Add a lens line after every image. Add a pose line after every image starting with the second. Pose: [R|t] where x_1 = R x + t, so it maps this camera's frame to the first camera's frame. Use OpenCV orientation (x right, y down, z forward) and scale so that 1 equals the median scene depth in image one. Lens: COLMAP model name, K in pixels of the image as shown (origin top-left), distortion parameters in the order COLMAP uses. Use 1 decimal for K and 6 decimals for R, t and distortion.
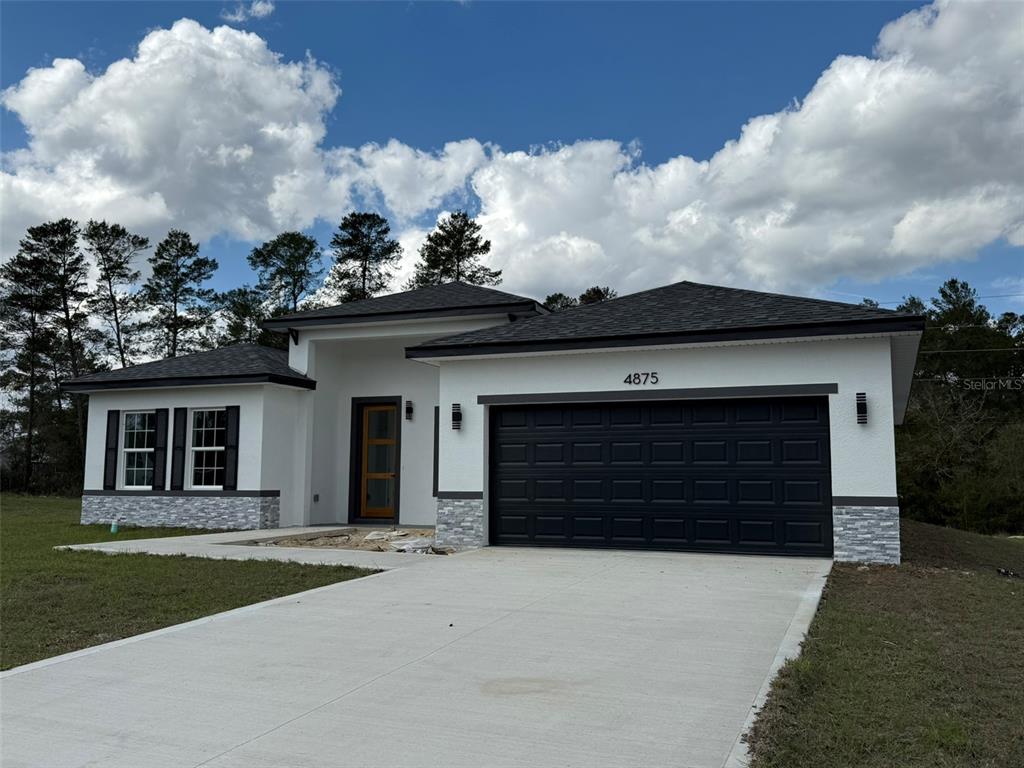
lens RADIAL K [[916.4, 0, 511.5], [0, 916.4, 381.9], [0, 0, 1]] dist [0.160501, -0.023316]
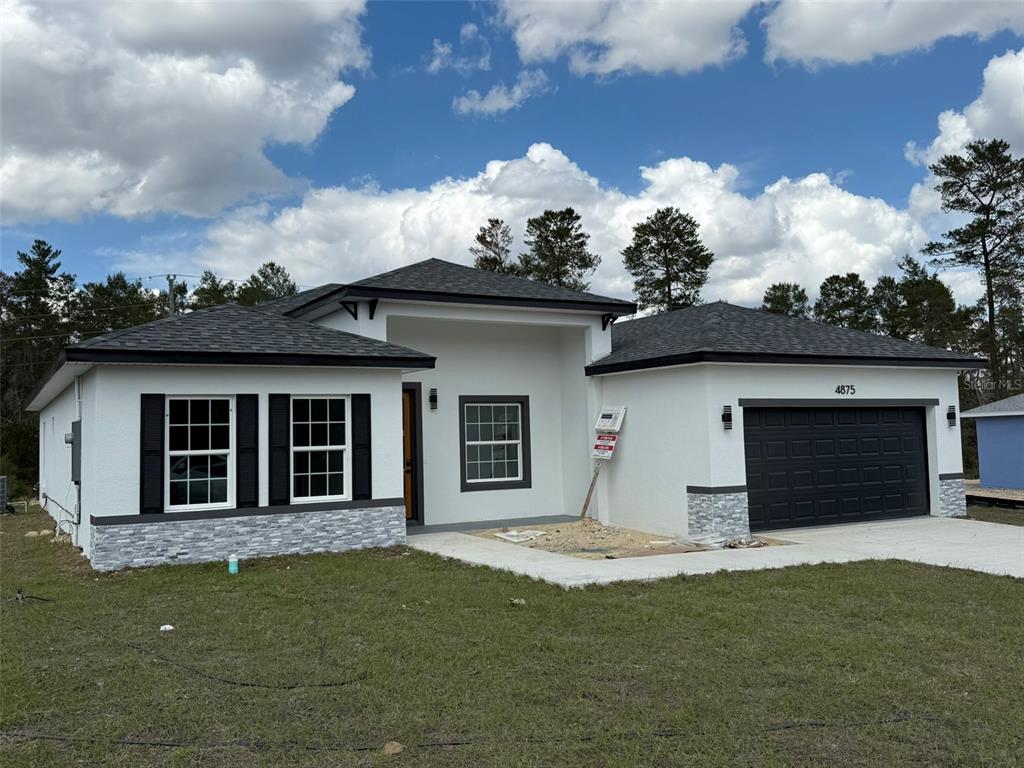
lens RADIAL K [[916.4, 0, 479.3], [0, 916.4, 362.0], [0, 0, 1]] dist [0.160501, -0.023316]
pose [[0.606636, 0.040193, 0.793963, -0.860548], [-0.059124, 0.998236, -0.005360, -0.003401], [-0.792778, -0.043691, 0.607943, 0.438521]]
